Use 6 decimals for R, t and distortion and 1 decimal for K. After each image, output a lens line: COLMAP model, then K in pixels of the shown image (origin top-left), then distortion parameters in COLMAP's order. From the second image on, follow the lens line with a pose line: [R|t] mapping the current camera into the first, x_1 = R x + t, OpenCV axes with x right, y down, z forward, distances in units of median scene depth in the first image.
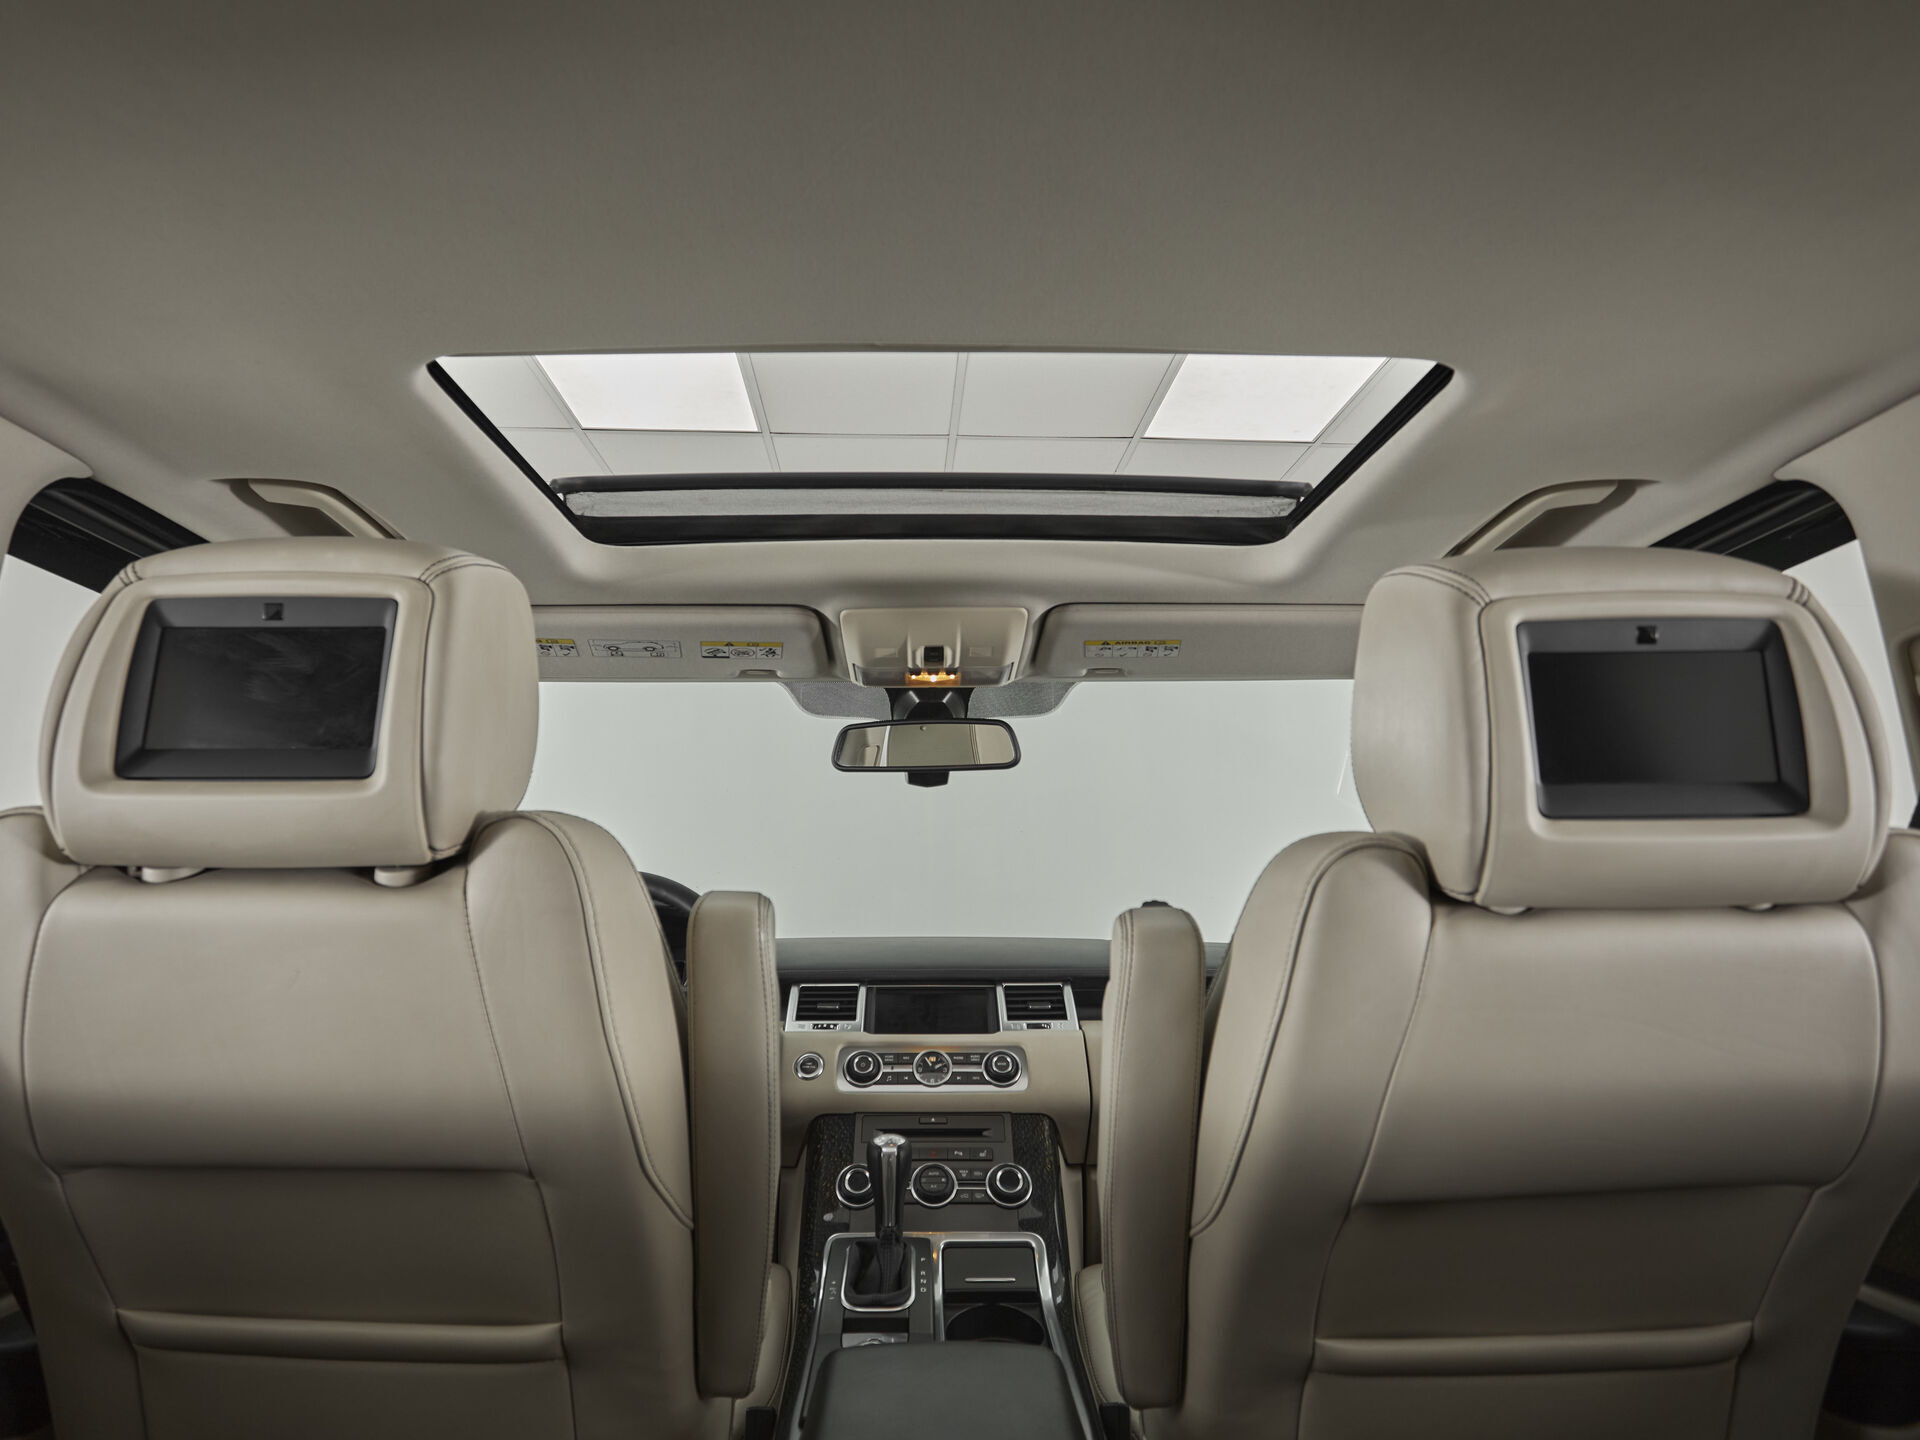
lens RADIAL K [[1050.1, 0, 929.1], [0, 1050.1, 715.9], [0, 0, 1]] dist [-0.002148, -0.000535]
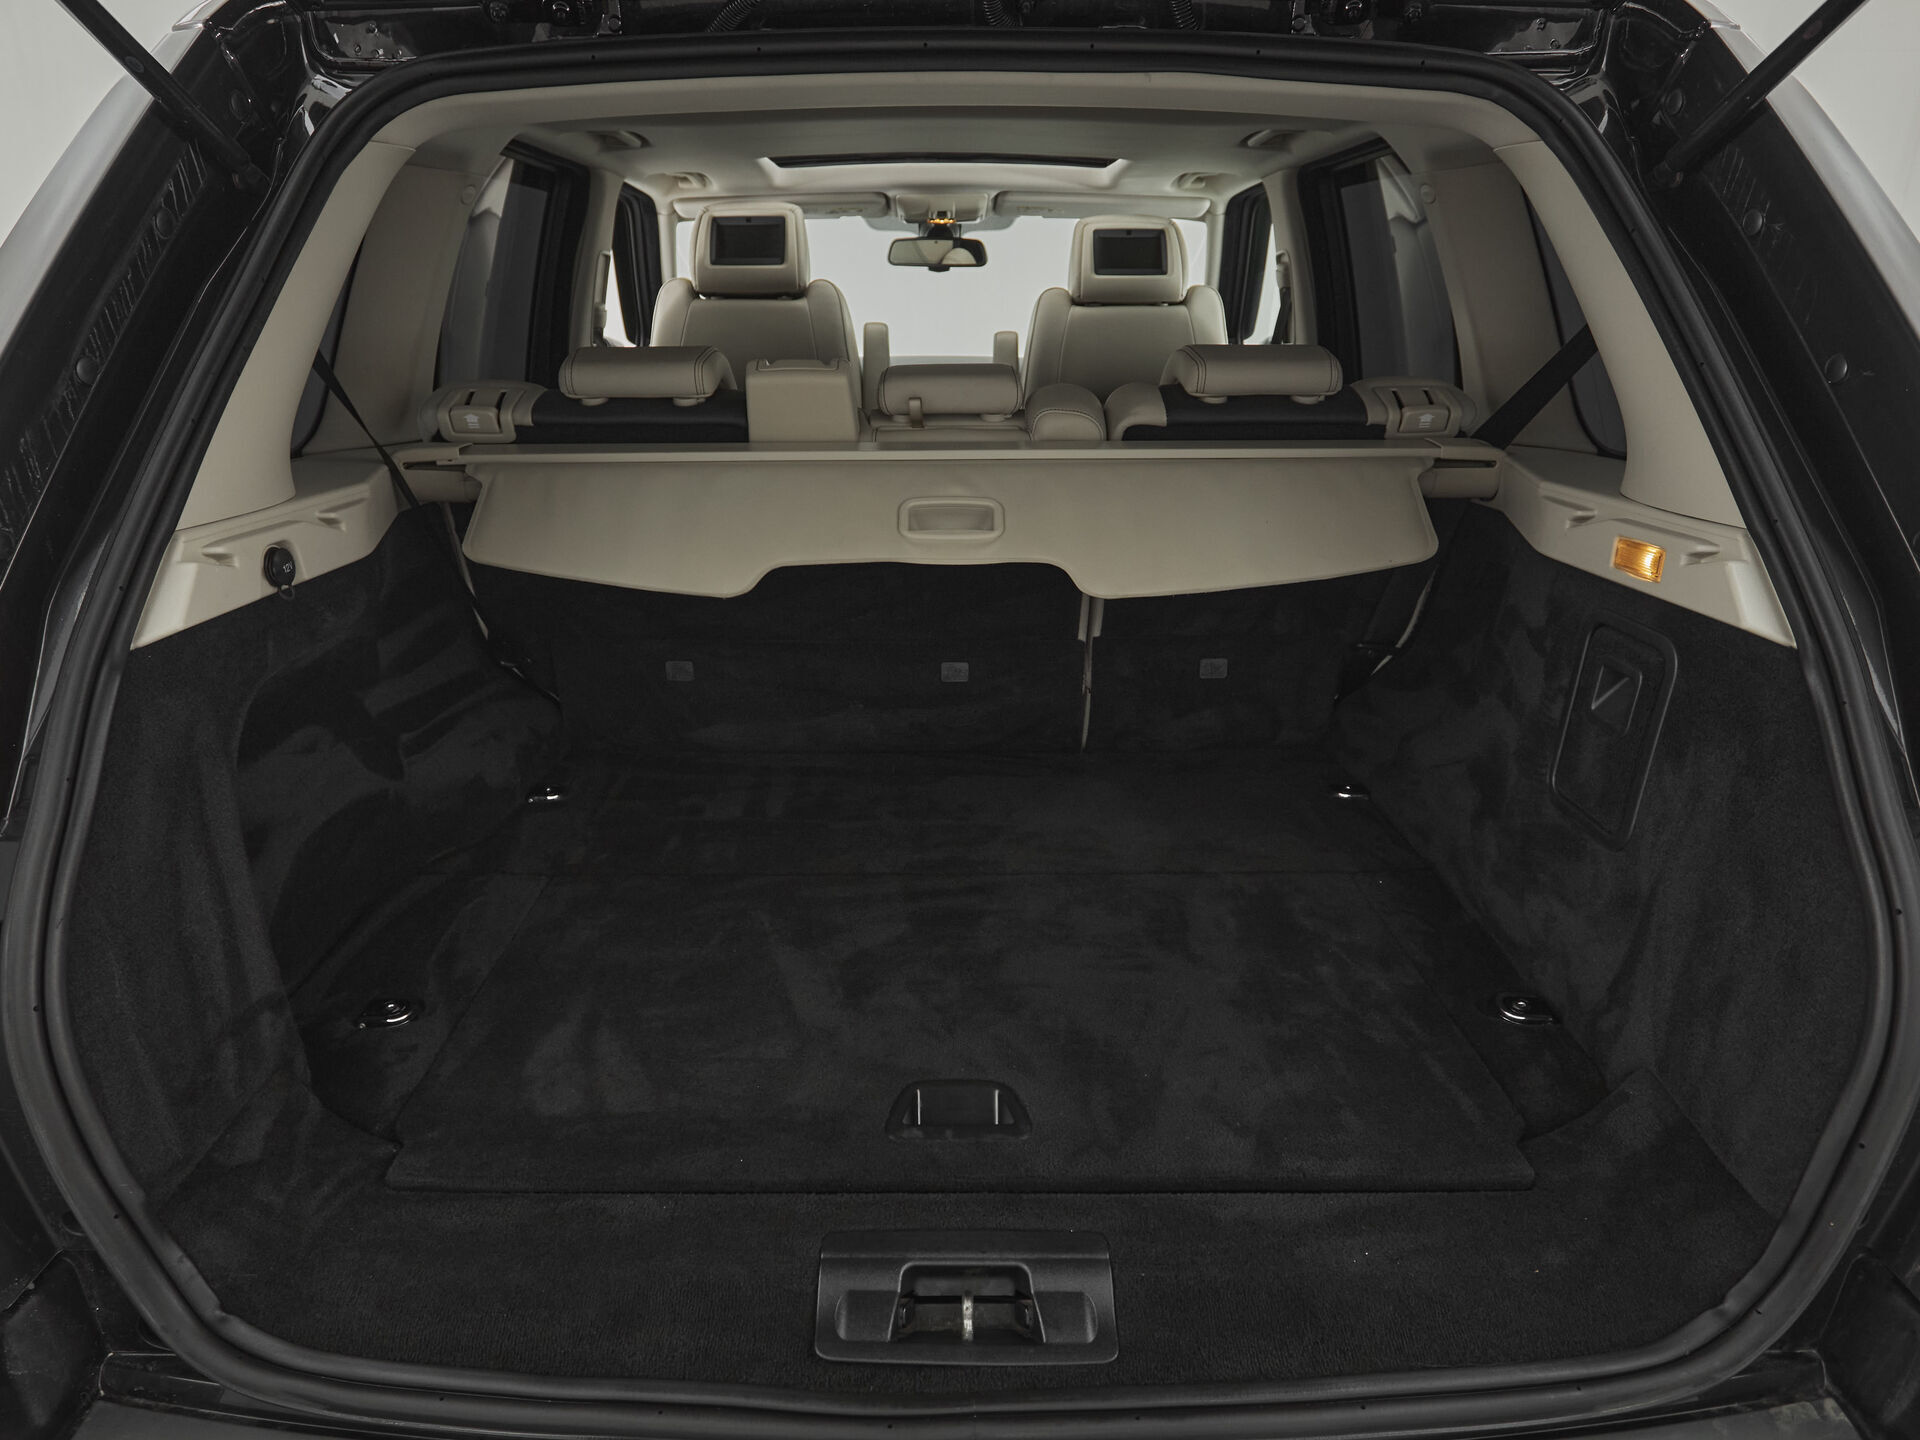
lens RADIAL K [[1050.1, 0, 929.1], [0, 1050.1, 715.9], [0, 0, 1]] dist [-0.002148, -0.000535]
pose [[0.999875, 0.009331, -0.012756, 0.014245], [-0.001043, 0.844296, 0.535876, -0.311530], [0.015770, -0.535795, 0.844201, -1.167105]]
